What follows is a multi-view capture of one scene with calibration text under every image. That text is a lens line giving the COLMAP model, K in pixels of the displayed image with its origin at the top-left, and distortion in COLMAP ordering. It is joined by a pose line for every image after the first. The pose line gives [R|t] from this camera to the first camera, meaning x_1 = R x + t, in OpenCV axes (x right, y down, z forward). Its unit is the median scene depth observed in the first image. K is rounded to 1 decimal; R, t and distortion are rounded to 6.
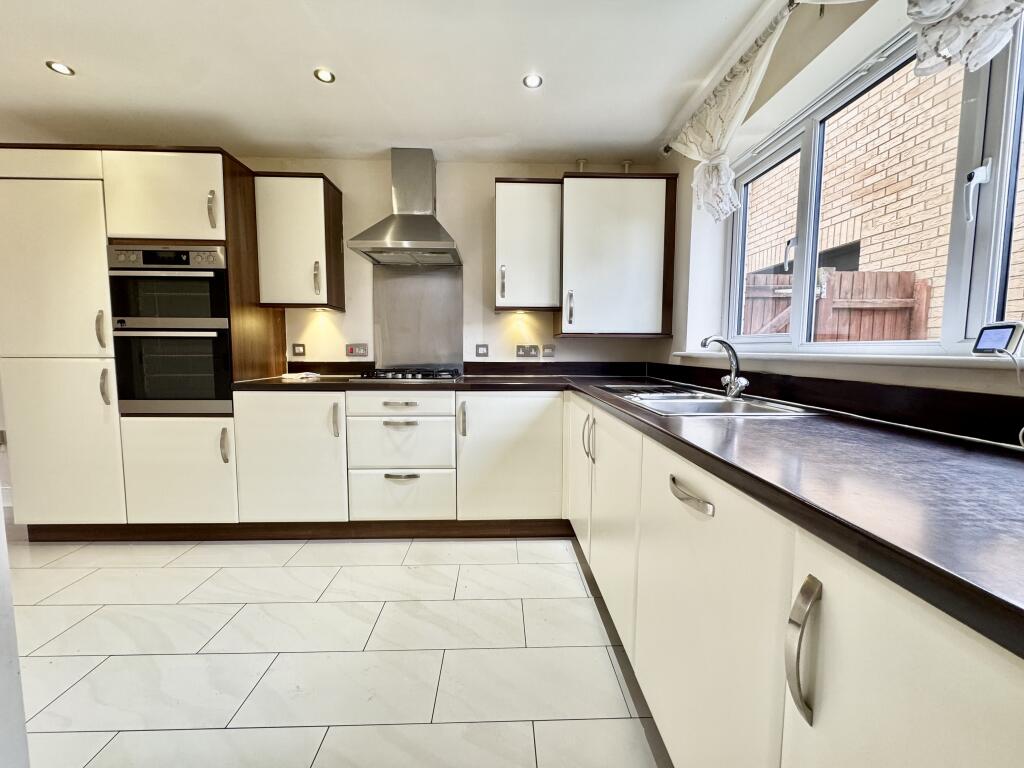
lens RADIAL K [[409.5, 0, 513.0], [0, 409.5, 383.4], [0, 0, 1]] dist [-0.006225, -0.000421]
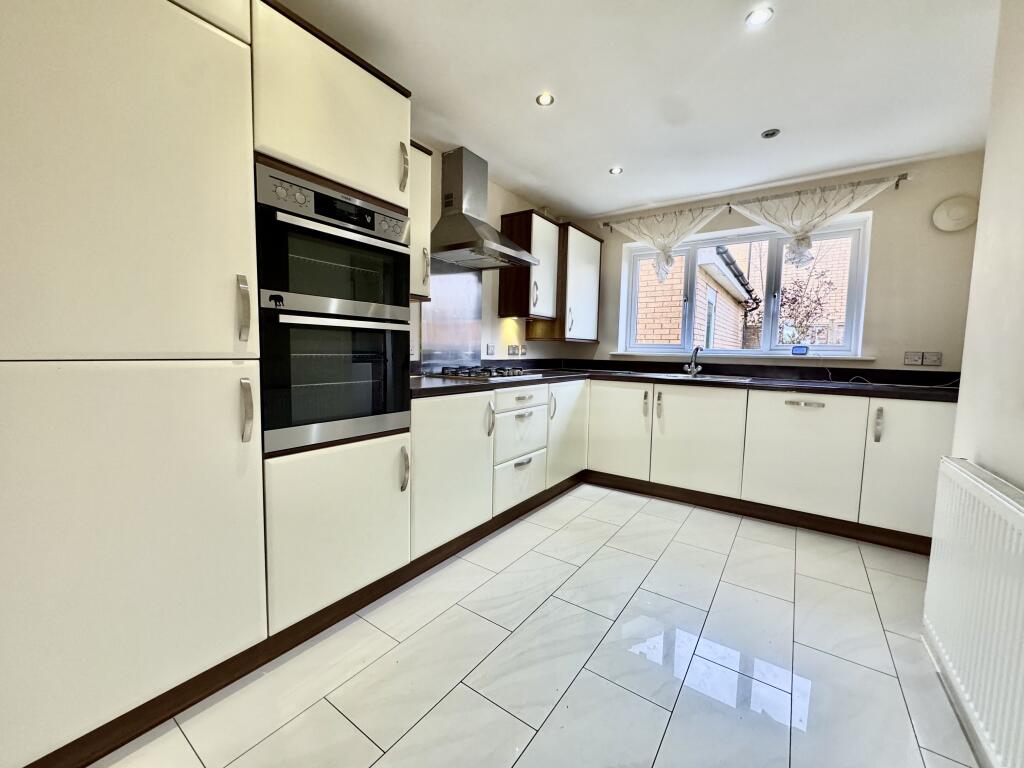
lens RADIAL K [[409.5, 0, 511.5], [0, 409.5, 384.1], [0, 0, 1]] dist [-0.006225, -0.000421]
pose [[0.602681, -0.058381, 0.795844, -1.199071], [0.049139, 0.998143, 0.036009, -0.029836], [-0.796468, 0.017405, 0.604431, 0.352929]]
